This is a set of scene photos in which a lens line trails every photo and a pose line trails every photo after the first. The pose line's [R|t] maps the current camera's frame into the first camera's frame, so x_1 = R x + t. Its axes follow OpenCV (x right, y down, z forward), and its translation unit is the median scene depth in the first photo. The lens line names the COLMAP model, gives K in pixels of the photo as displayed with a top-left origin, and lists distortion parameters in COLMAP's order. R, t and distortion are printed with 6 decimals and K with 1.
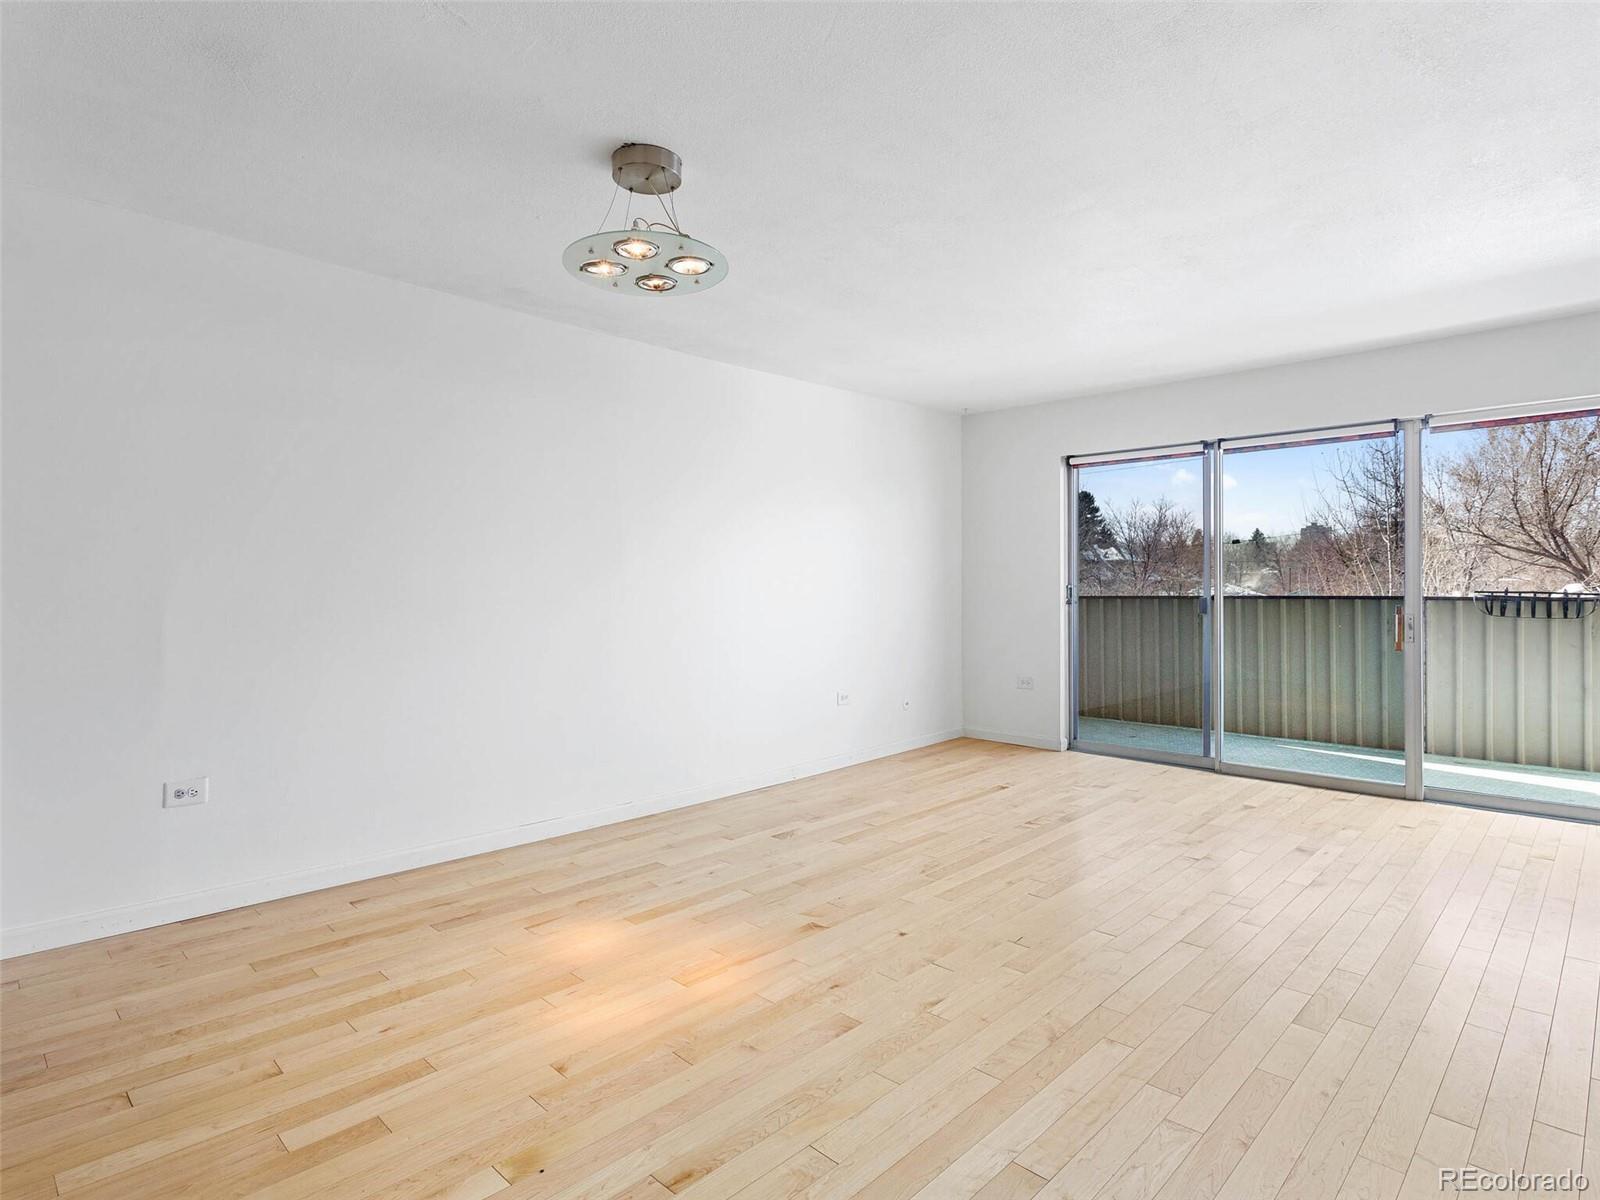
lens RADIAL K [[853.6, 0, 804.5], [0, 853.6, 596.3], [0, 0, 1]] dist [0.003889, 0.002227]
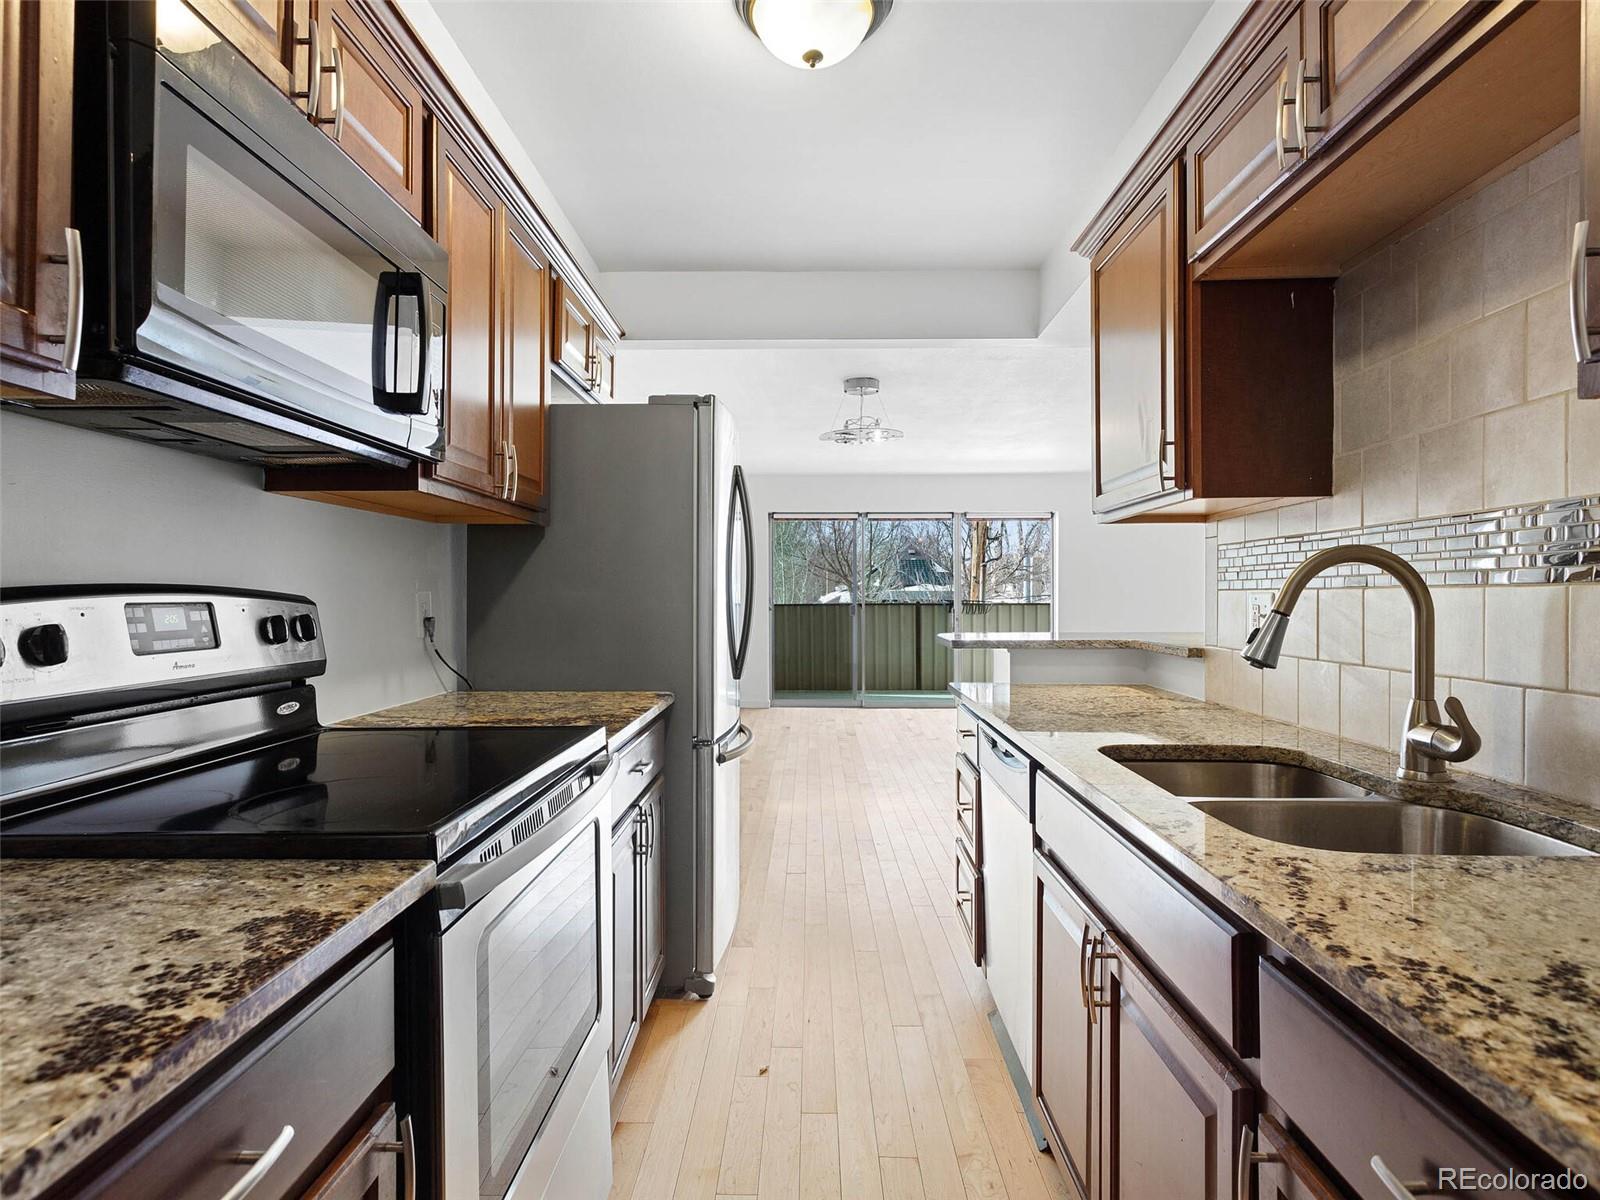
lens RADIAL K [[853.6, 0, 791.6], [0, 853.6, 598.0], [0, 0, 1]] dist [0.003889, 0.002227]
pose [[0.735068, -0.002210, 0.677989, -1.135296], [0.004104, 0.999991, -0.001190, -0.016386], [-0.677981, 0.003657, 0.735071, -0.215679]]
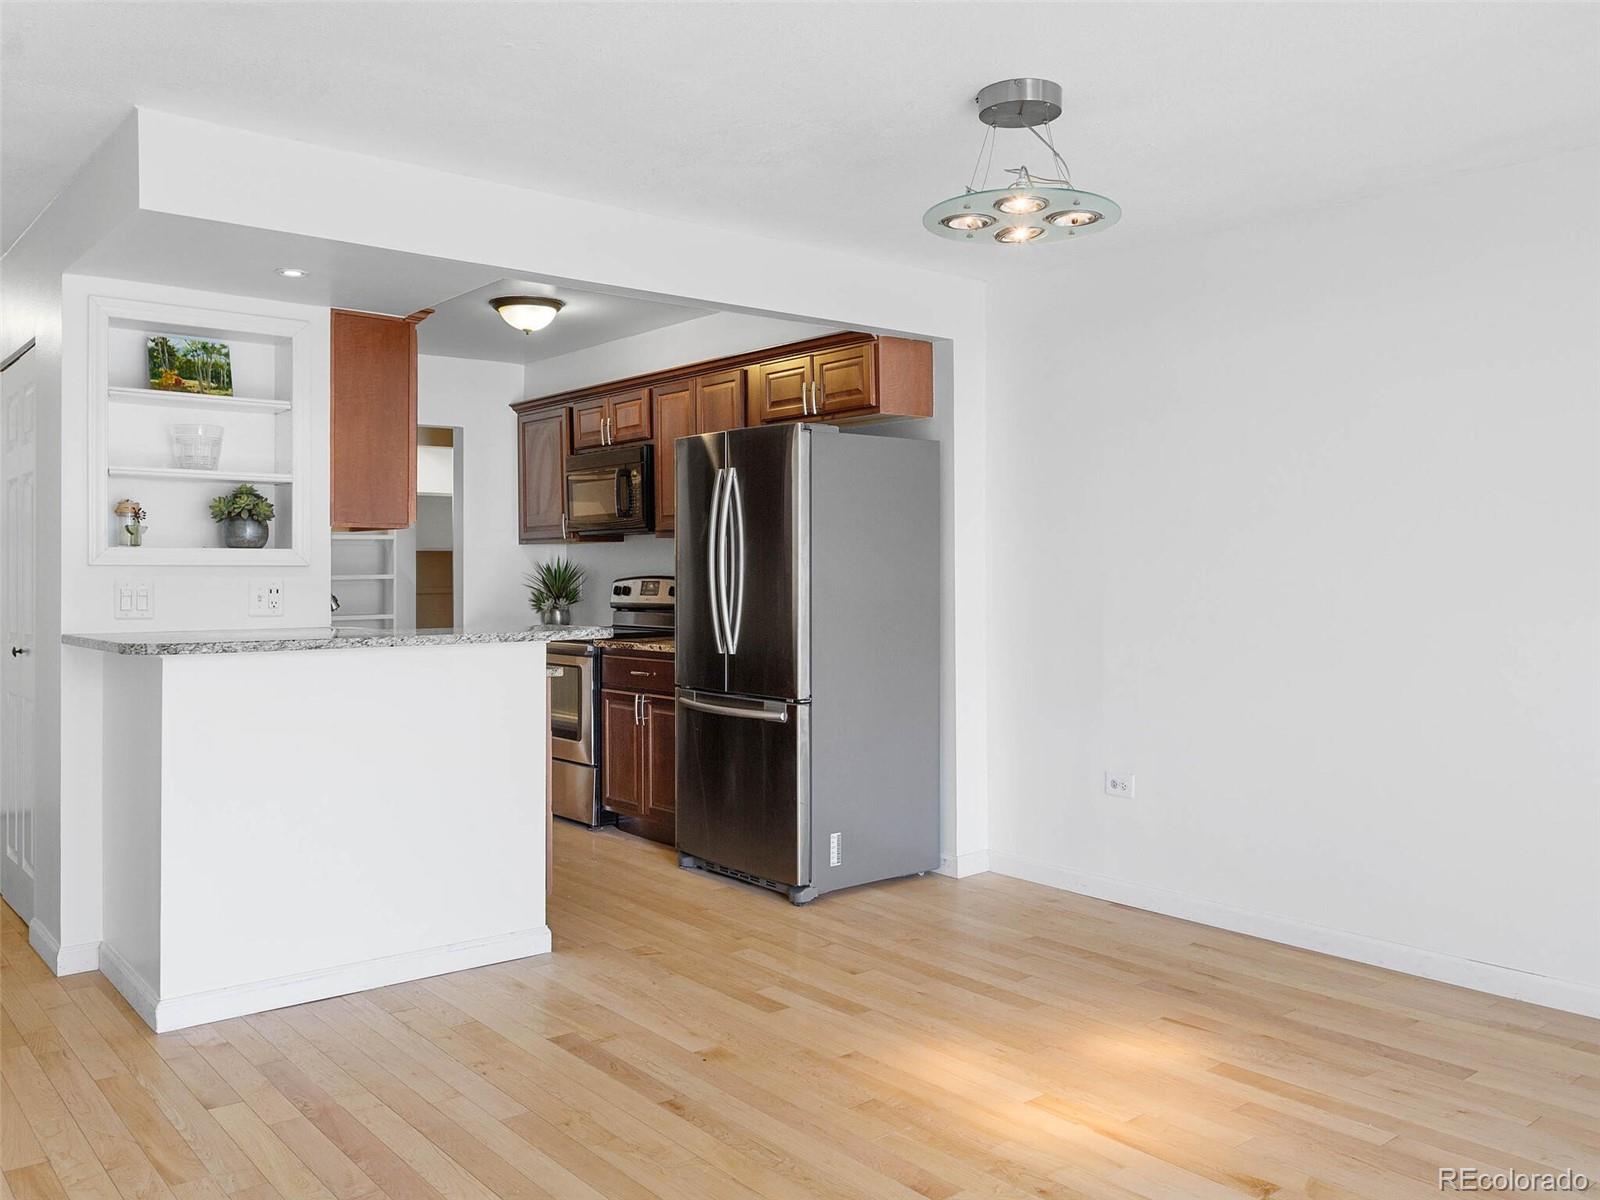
lens RADIAL K [[1299.6, 0, 800.2], [0, 1299.6, 564.3], [0, 0, 1]] dist [0.009239, -0.008899]
pose [[-0.110388, -0.007429, -0.993861, 0.778066], [-0.002421, 0.999971, -0.007206, -0.027436], [0.993886, 0.001611, -0.110403, 0.651567]]
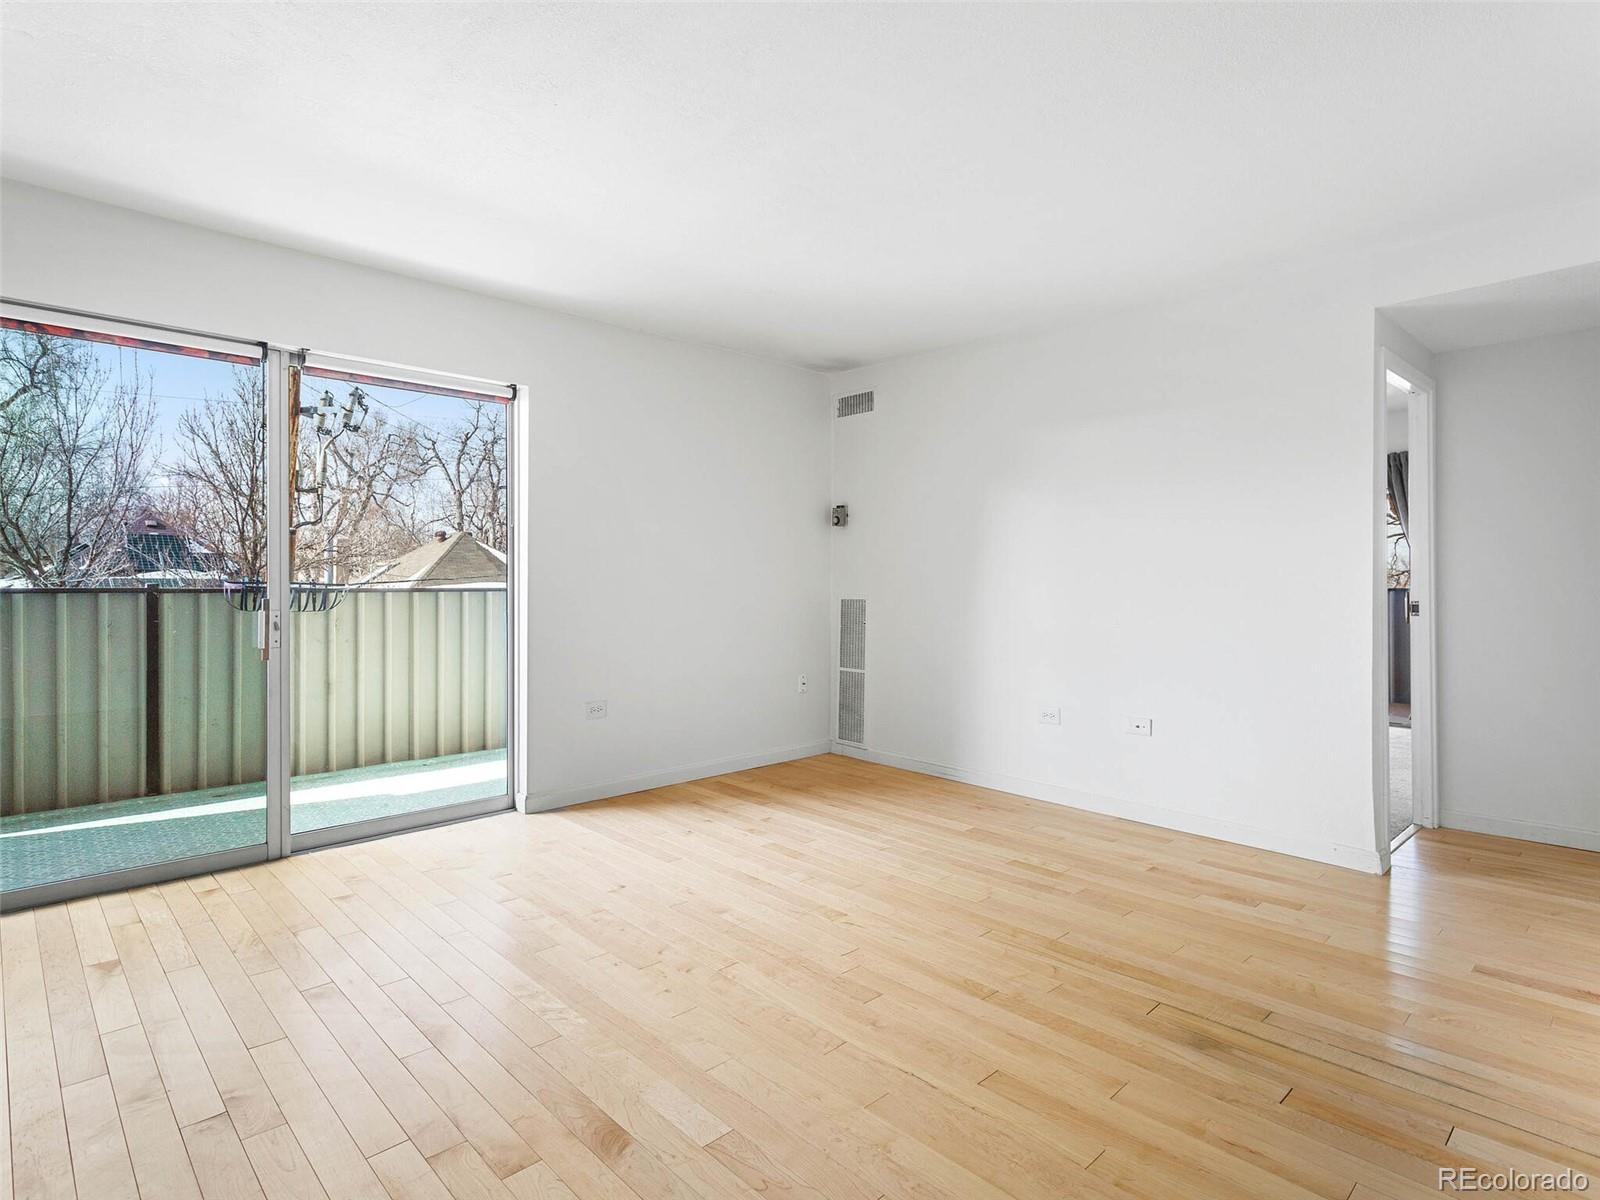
lens RADIAL K [[853.6, 0, 806.6], [0, 853.6, 570.8], [0, 0, 1]] dist [0.003889, 0.002227]
pose [[0.034929, 0.017582, 0.999235, -0.025033], [0.009296, 0.999796, -0.017917, 0.006262], [-0.999347, 0.009915, 0.034758, 0.661089]]
